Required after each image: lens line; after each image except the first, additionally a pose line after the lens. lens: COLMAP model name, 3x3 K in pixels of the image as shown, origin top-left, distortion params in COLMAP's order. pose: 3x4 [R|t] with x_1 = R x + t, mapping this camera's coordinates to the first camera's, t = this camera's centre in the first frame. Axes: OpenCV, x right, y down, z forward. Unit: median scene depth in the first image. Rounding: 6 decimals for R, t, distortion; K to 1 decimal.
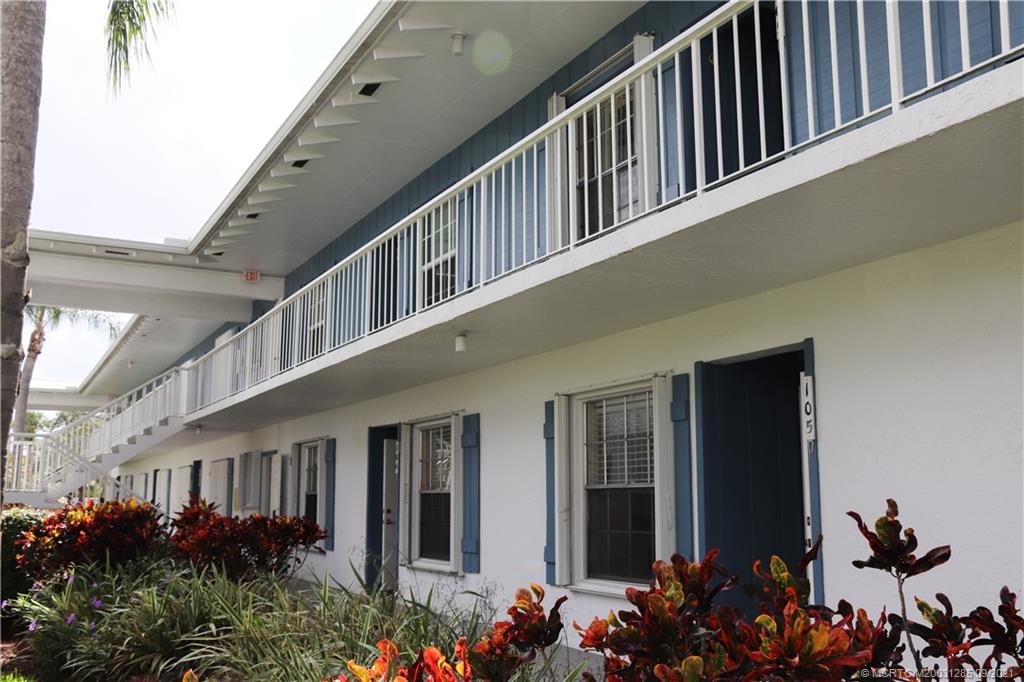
lens RADIAL K [[956.1, 0, 512.6], [0, 956.1, 342.5], [0, 0, 1]] dist [-0.039115, 0.000000]
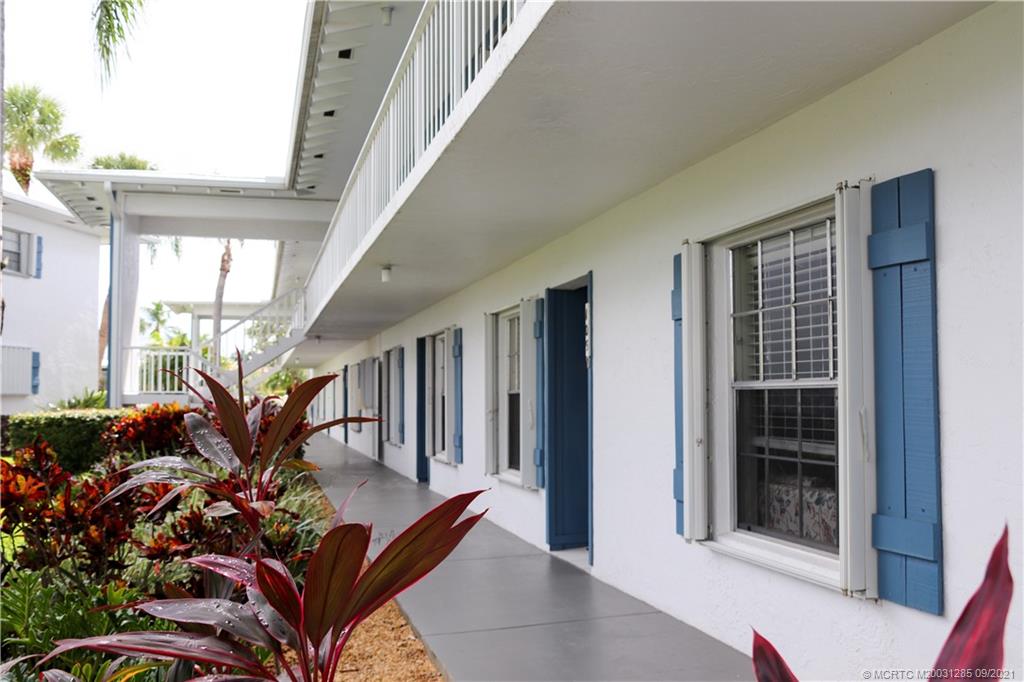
lens RADIAL K [[956.1, 0, 513.2], [0, 956.1, 343.1], [0, 0, 1]] dist [-0.039115, 0.000000]
pose [[0.972573, -0.014836, -0.232122, 0.293439], [0.039650, 0.993932, 0.102605, -0.024190], [0.229191, -0.108995, 0.967260, -0.106977]]
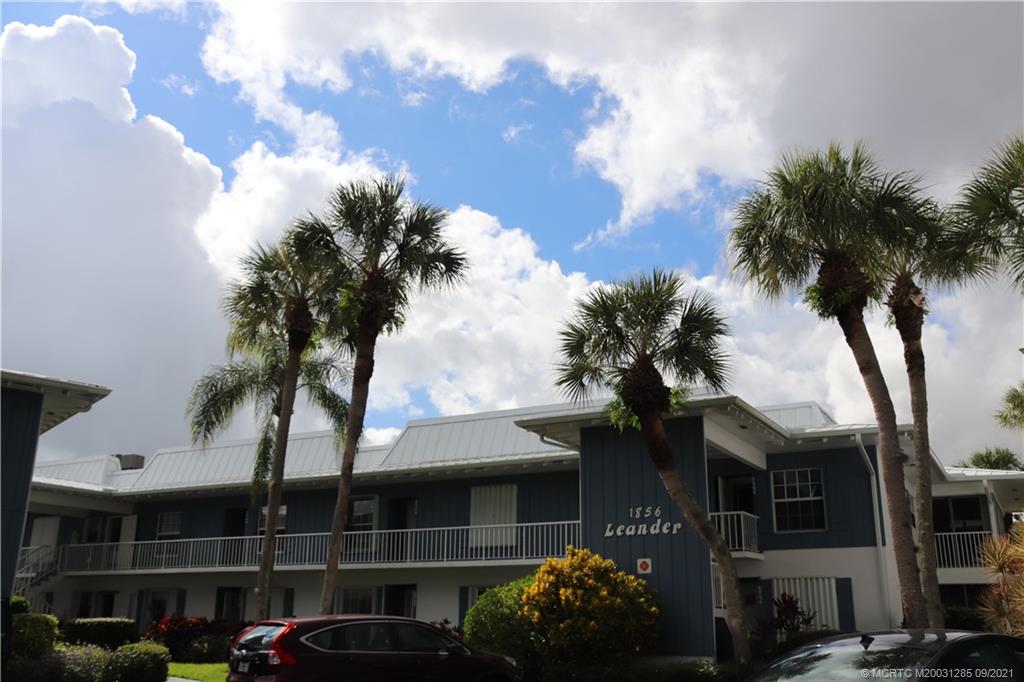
lens RADIAL K [[956.1, 0, 514.1], [0, 956.1, 335.7], [0, 0, 1]] dist [-0.039115, 0.000000]
pose [[0.836640, 0.171241, 0.520298, -1.170331], [-0.099724, 0.981620, -0.162716, -0.296749], [-0.538599, 0.084248, 0.838340, -1.994056]]
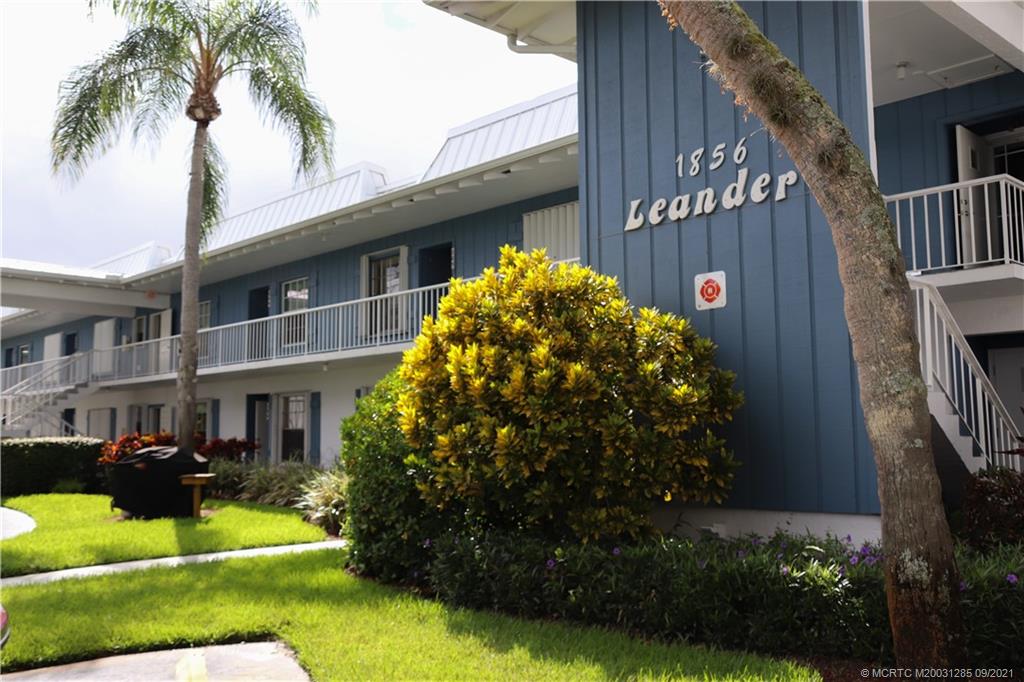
lens RADIAL K [[956.1, 0, 510.1], [0, 956.1, 343.7], [0, 0, 1]] dist [-0.039115, 0.000000]
pose [[0.964802, 0.023203, 0.261951, -0.187812], [-0.039141, 0.997675, 0.055790, -0.168576], [-0.260047, -0.064079, 0.963467, -1.151053]]
